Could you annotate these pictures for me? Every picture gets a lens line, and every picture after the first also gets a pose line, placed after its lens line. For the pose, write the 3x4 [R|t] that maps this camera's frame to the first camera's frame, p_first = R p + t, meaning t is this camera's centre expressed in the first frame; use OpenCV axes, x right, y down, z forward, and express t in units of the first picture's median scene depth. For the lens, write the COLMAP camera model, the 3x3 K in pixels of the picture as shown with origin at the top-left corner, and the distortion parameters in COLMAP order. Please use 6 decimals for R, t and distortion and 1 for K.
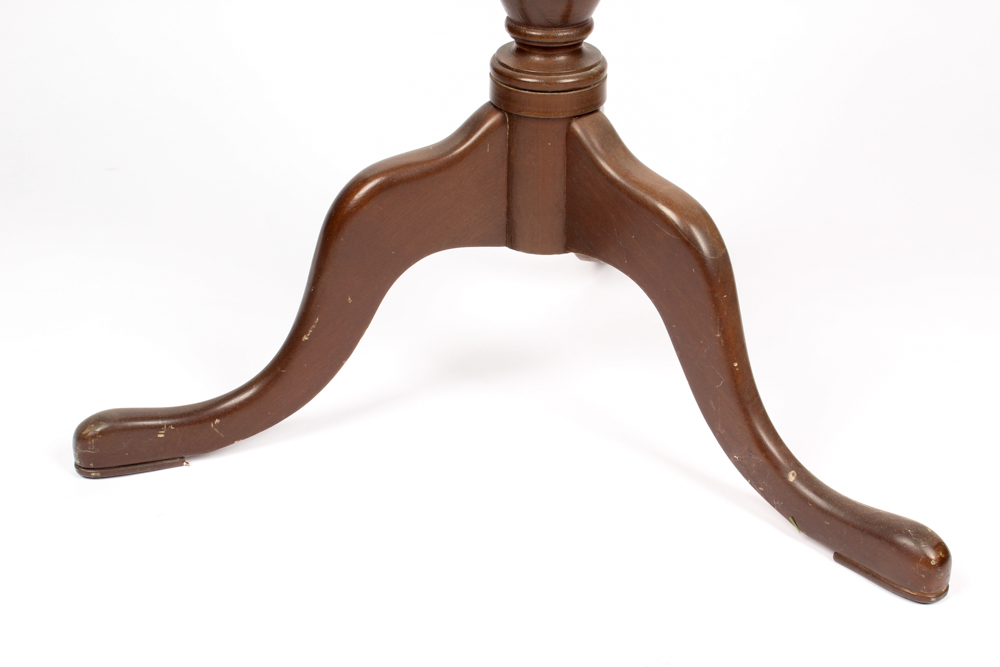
lens RADIAL K [[1662.4, 0, 499.6], [0, 1662.4, 335.4], [0, 0, 1]] dist [-0.057249, 0.000000]
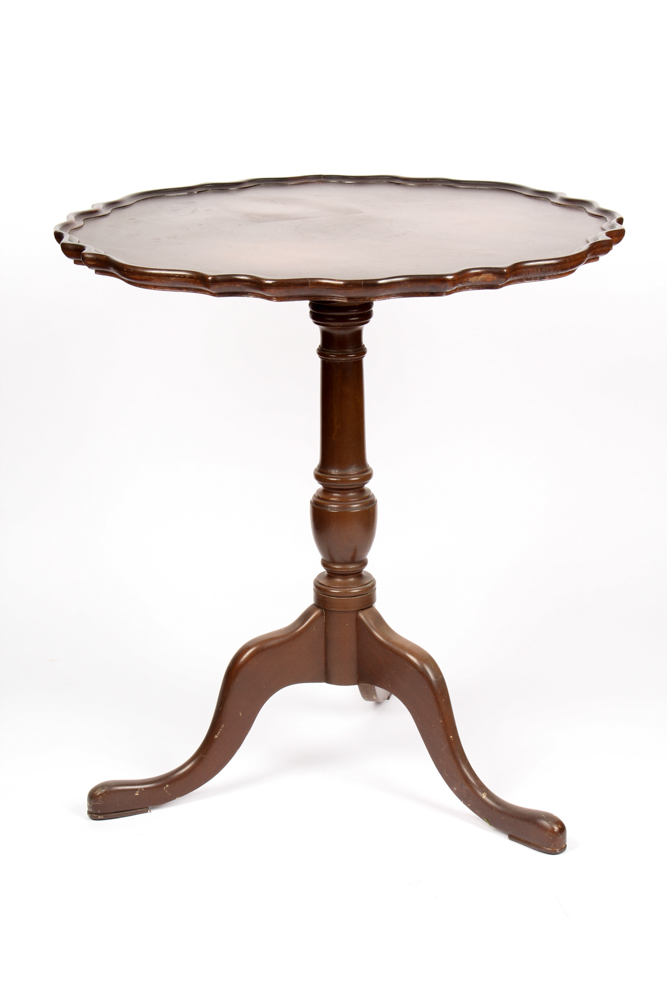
lens RADIAL K [[2273.9, 0, 332.7], [0, 2273.9, 501.1], [0, 0, 1]] dist [-0.102800, 0.000000]
pose [[0.998586, -0.033411, 0.041358, -0.087645], [0.040652, 0.981152, -0.188912, 0.231458], [-0.034267, 0.190326, 0.981123, -1.541175]]
